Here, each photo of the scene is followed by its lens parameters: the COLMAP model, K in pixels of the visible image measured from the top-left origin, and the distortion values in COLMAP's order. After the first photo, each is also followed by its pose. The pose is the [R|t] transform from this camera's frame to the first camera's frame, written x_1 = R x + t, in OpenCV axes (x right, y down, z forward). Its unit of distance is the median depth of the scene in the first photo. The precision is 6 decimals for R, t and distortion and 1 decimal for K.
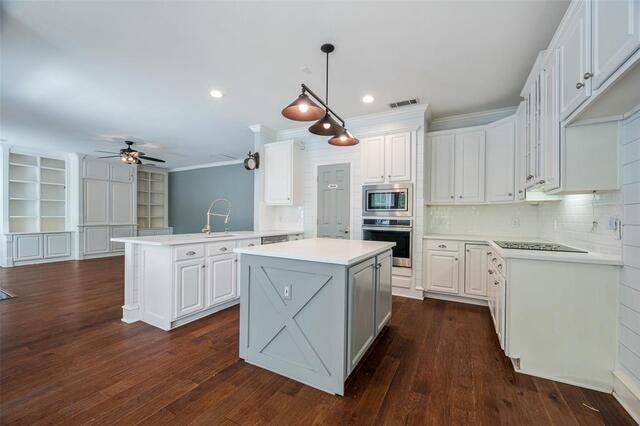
lens RADIAL K [[249.5, 0, 321.6], [0, 249.5, 216.6], [0, 0, 1]] dist [0.002490, 0.000216]
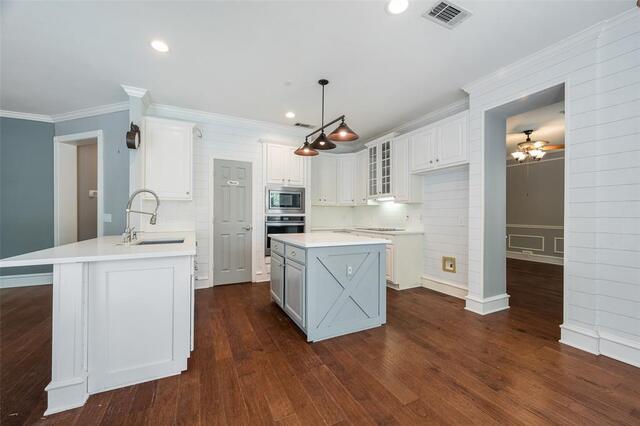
lens RADIAL K [[255.4, 0, 322.4], [0, 255.4, 213.3], [0, 0, 1]] dist [0.000661, -0.000043]
pose [[0.572469, -0.001586, 0.819925, -0.426170], [0.001567, 0.999998, 0.000841, -0.002069], [-0.819925, 0.000804, 0.572471, 0.104702]]
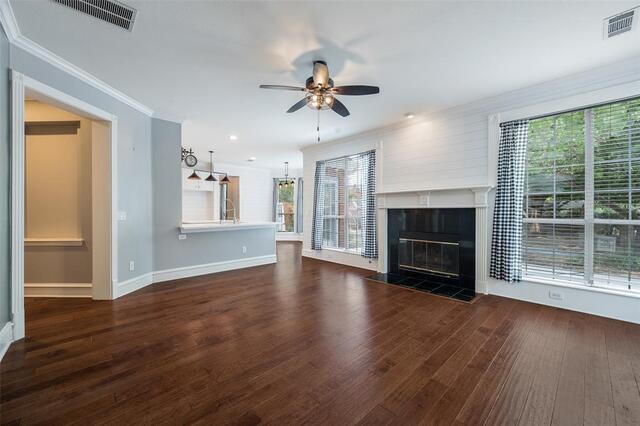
lens RADIAL K [[255.4, 0, 322.4], [0, 255.4, 213.3], [0, 0, 1]] dist [0.000661, -0.000043]
pose [[-0.945657, -0.008503, 0.325056, -0.855310], [-0.004587, 0.999907, 0.012811, -0.004922], [-0.325134, 0.010624, -0.945608, 1.363015]]
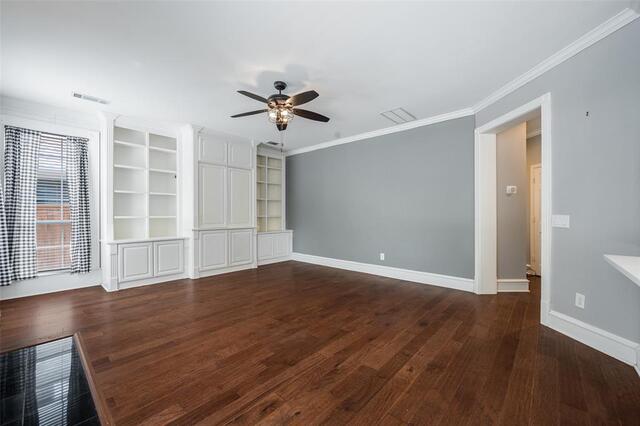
lens RADIAL K [[255.4, 0, 322.4], [0, 255.4, 213.3], [0, 0, 1]] dist [0.000661, -0.000043]
pose [[0.974454, -0.006123, -0.224505, -0.502057], [0.004923, 0.999970, -0.005905, -0.003379], [0.224534, 0.004649, 0.974455, 0.421530]]
